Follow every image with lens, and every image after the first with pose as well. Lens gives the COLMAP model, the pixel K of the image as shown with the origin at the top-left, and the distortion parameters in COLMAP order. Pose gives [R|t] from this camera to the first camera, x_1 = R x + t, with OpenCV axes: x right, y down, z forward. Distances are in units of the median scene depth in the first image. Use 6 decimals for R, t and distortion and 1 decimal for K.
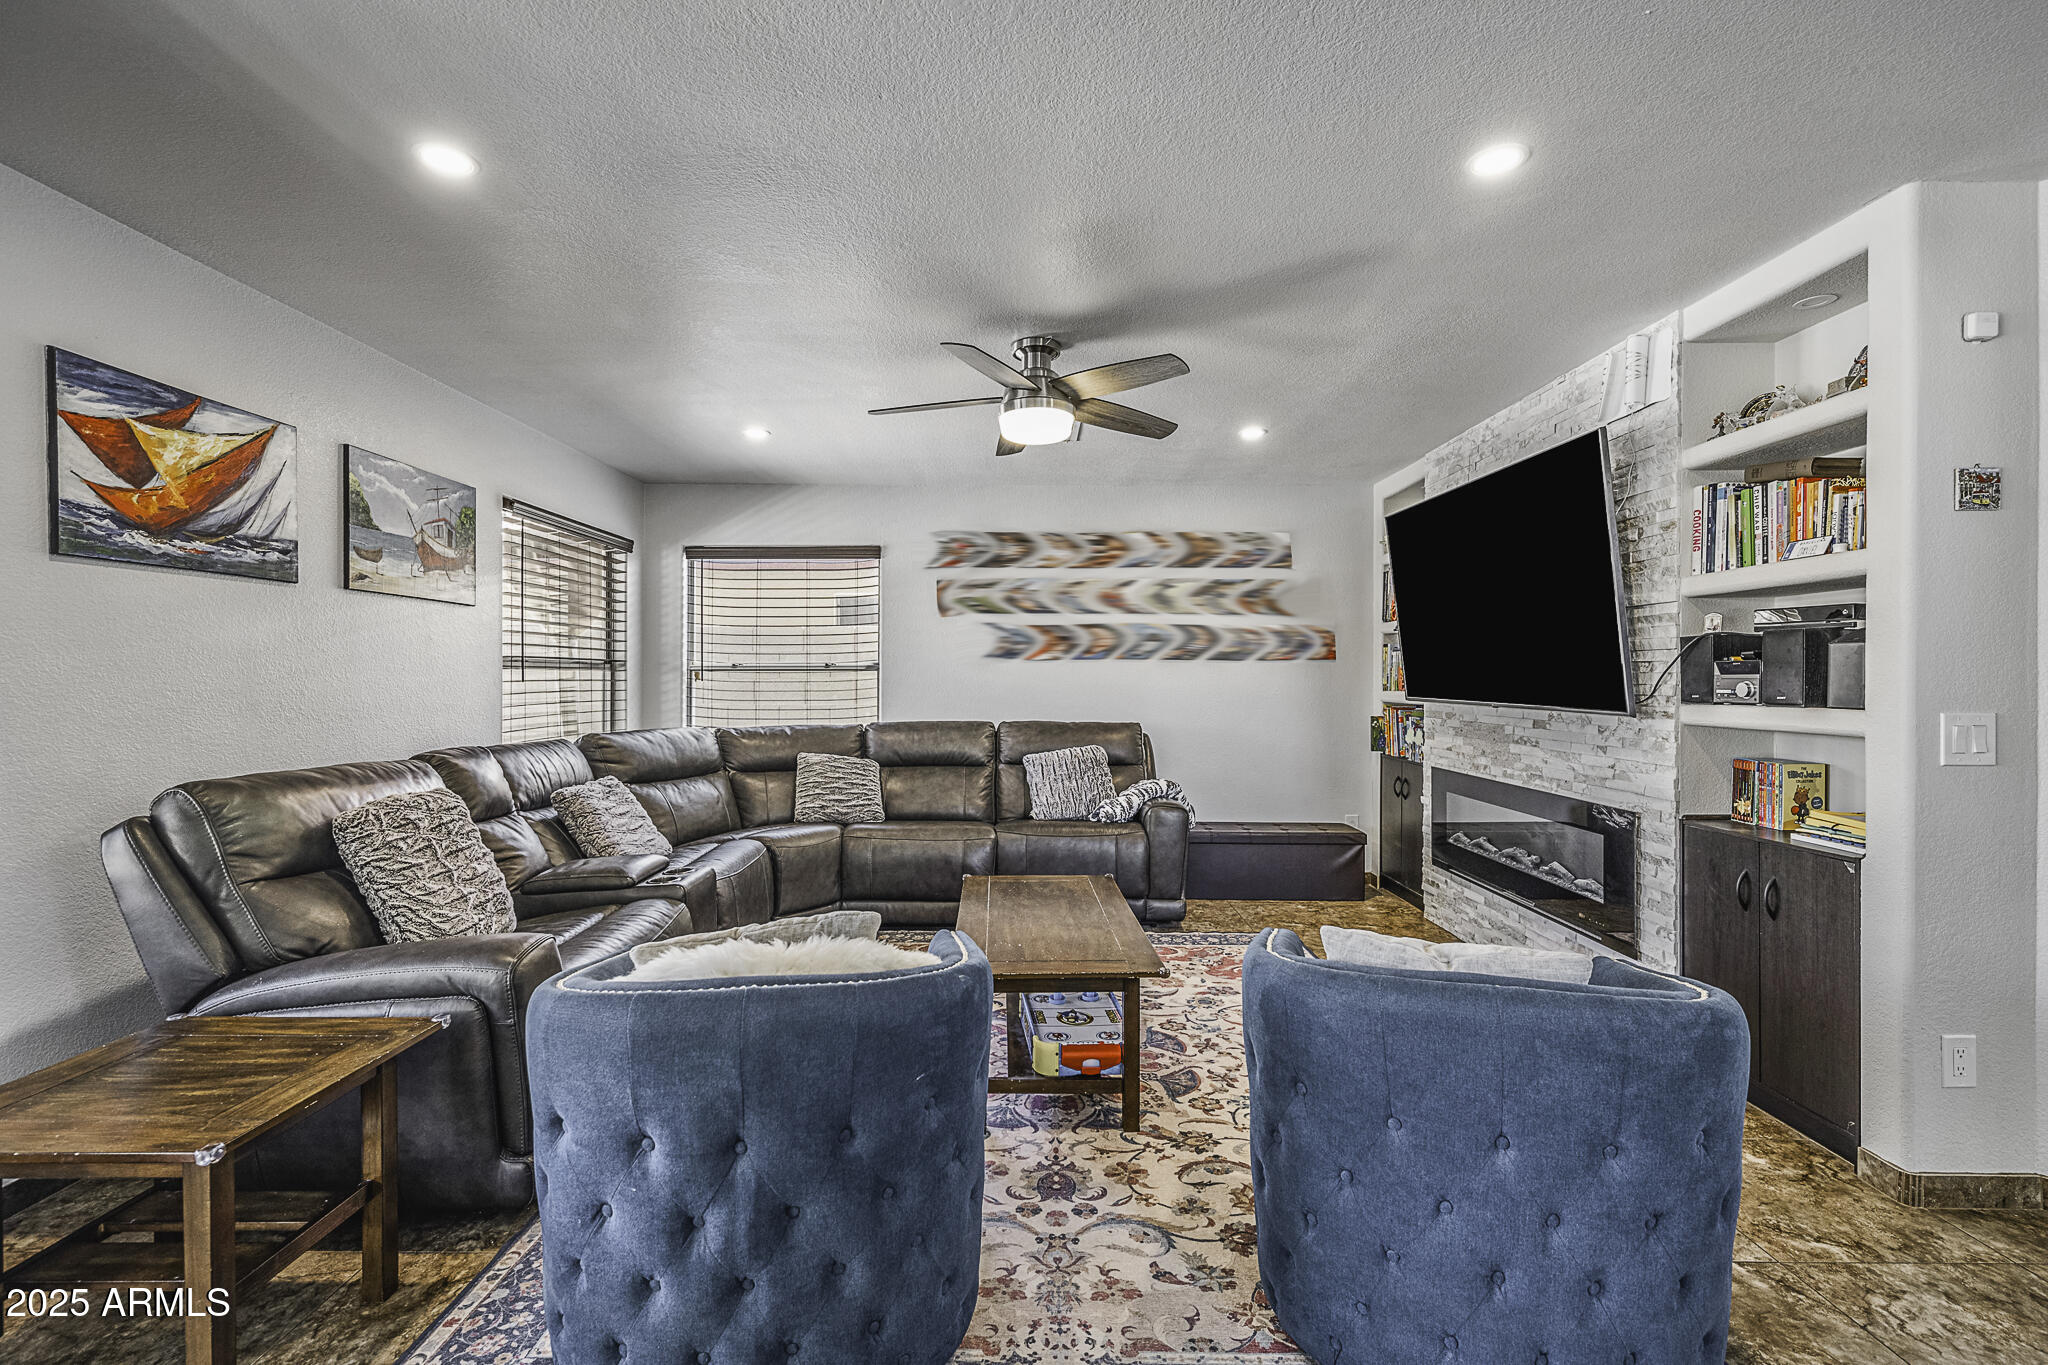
lens RADIAL K [[903.4, 0, 1018.2], [0, 903.4, 682.3], [0, 0, 1]] dist [-0.000208, 0.000575]
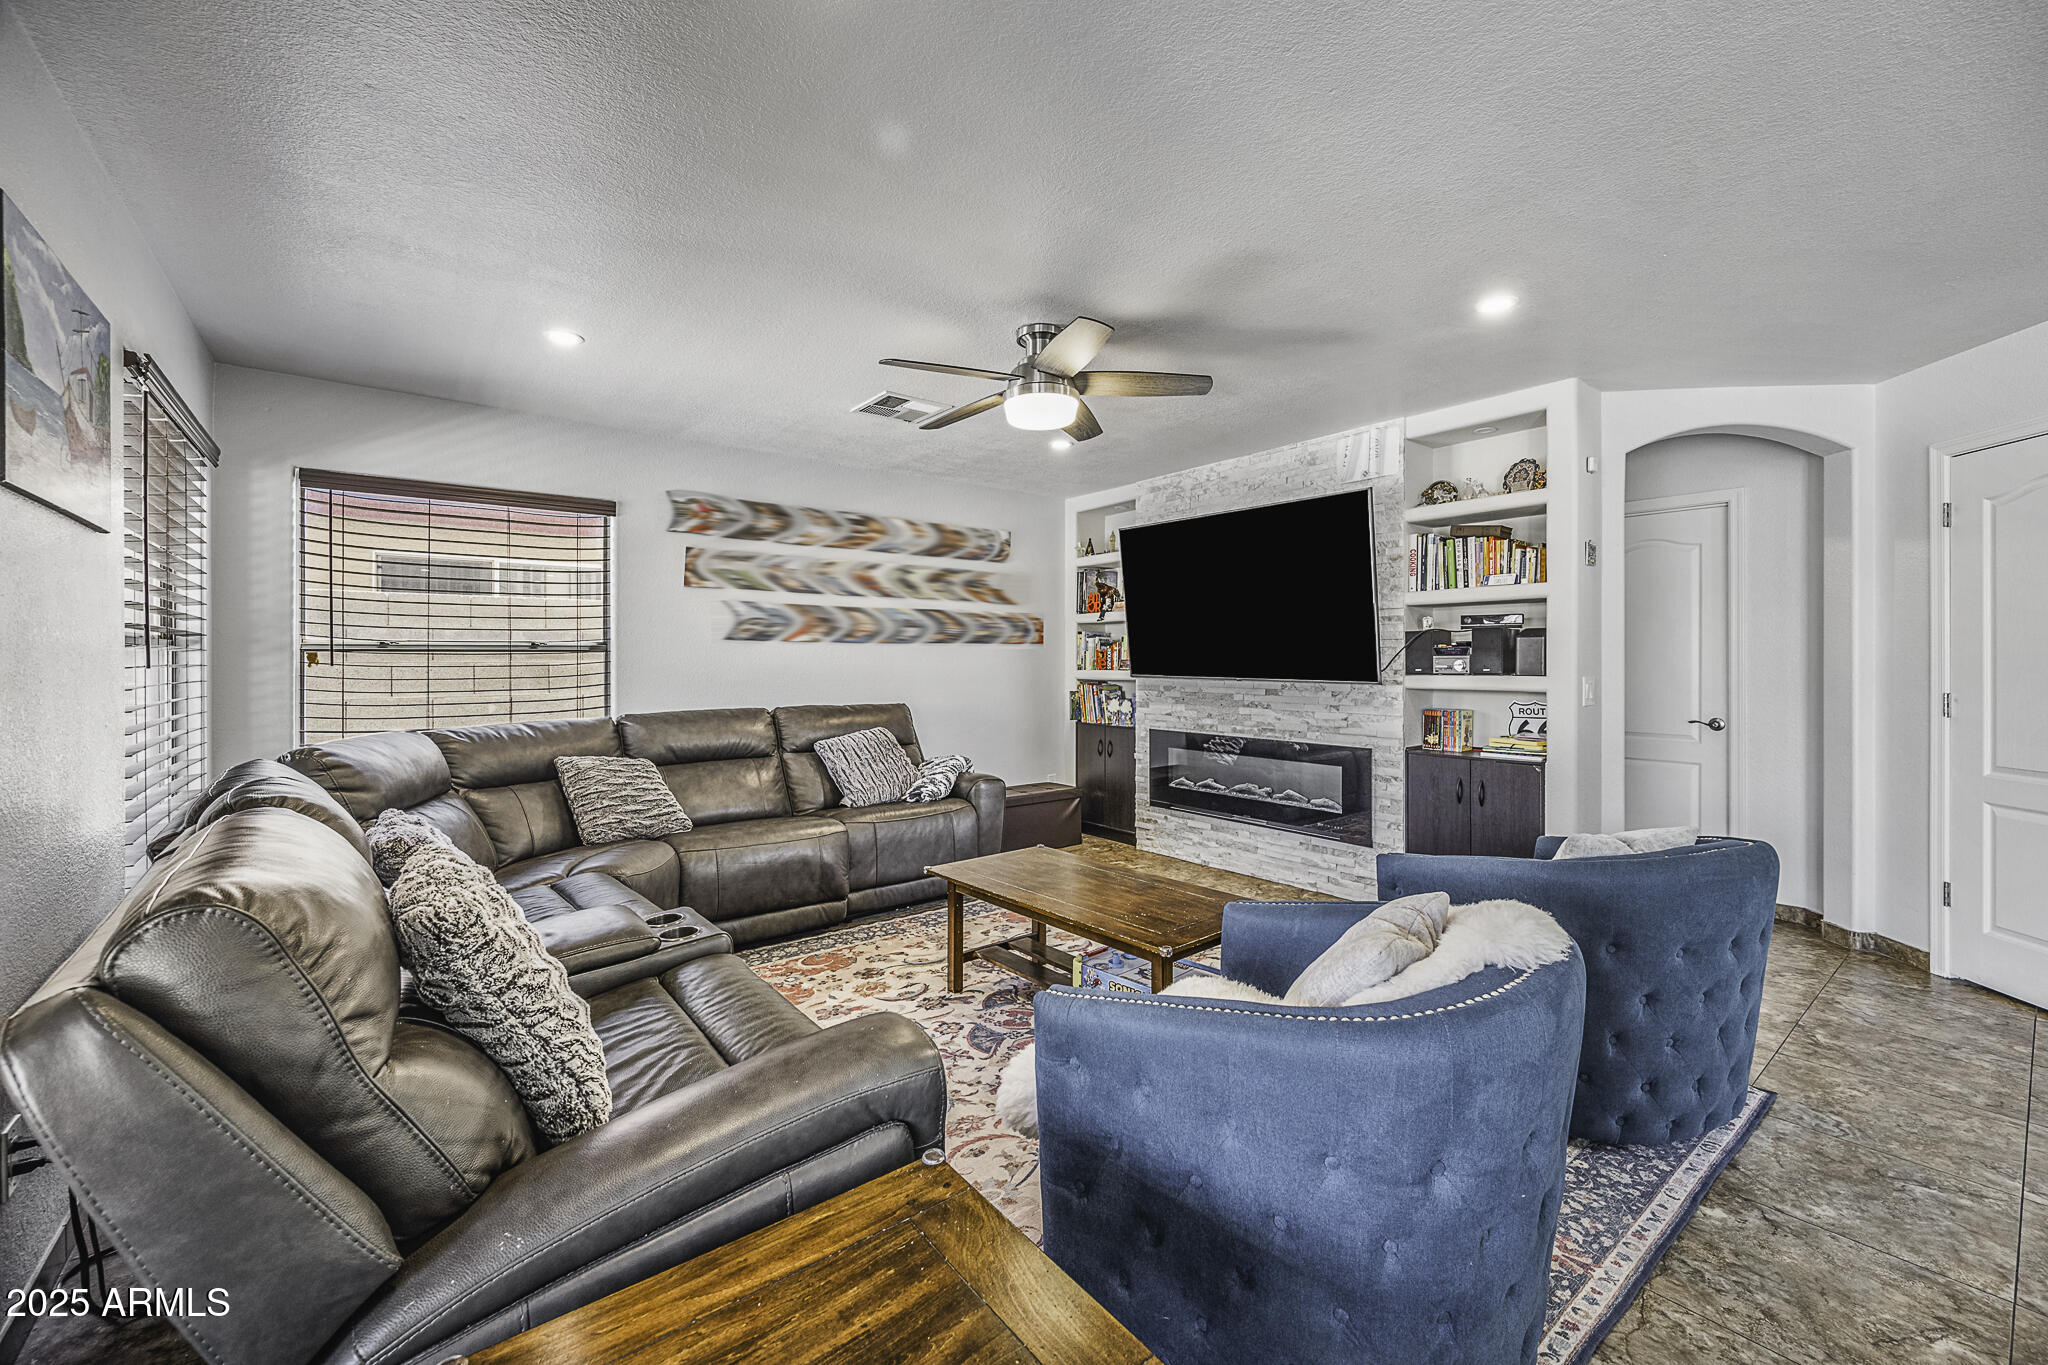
lens RADIAL K [[835.9, 0, 1036.5], [0, 835.9, 663.9], [0, 0, 1]] dist [0.000284, -0.000398]
pose [[0.768147, -0.005197, 0.640252, -0.478209], [0.006297, 0.999980, 0.000563, 0.000066], [-0.640243, 0.003599, 0.768164, 0.226819]]
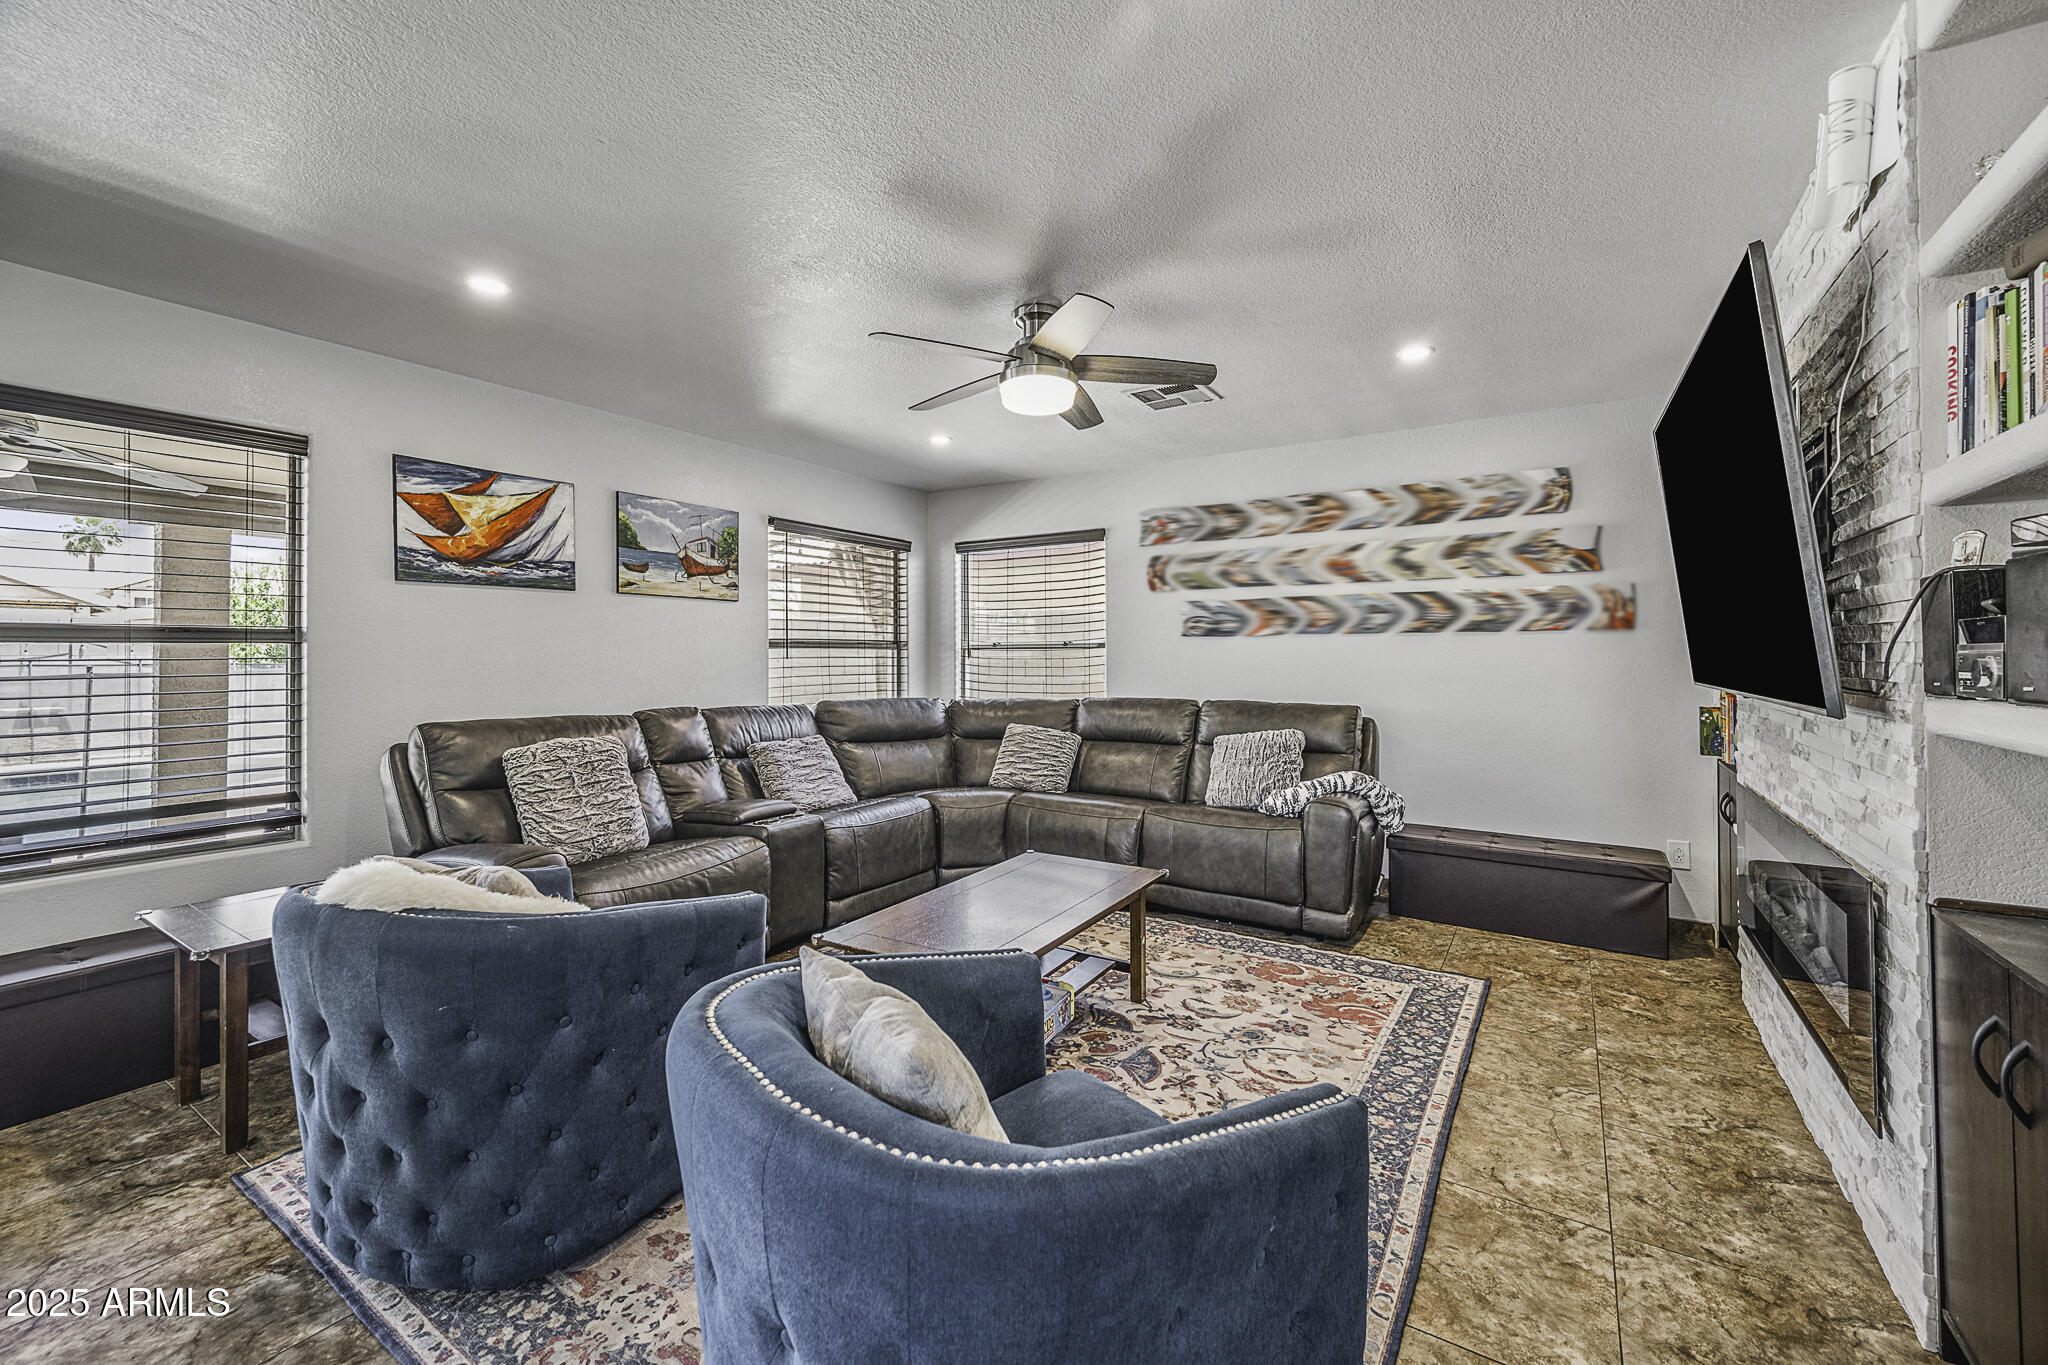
lens RADIAL K [[835.9, 0, 1021.1], [0, 835.9, 651.2], [0, 0, 1]] dist [0.000284, -0.000398]
pose [[0.841366, -0.004952, -0.540444, 0.395006], [-0.000907, 0.999944, -0.010573, 0.000901], [0.540466, 0.009386, 0.841314, 0.190609]]
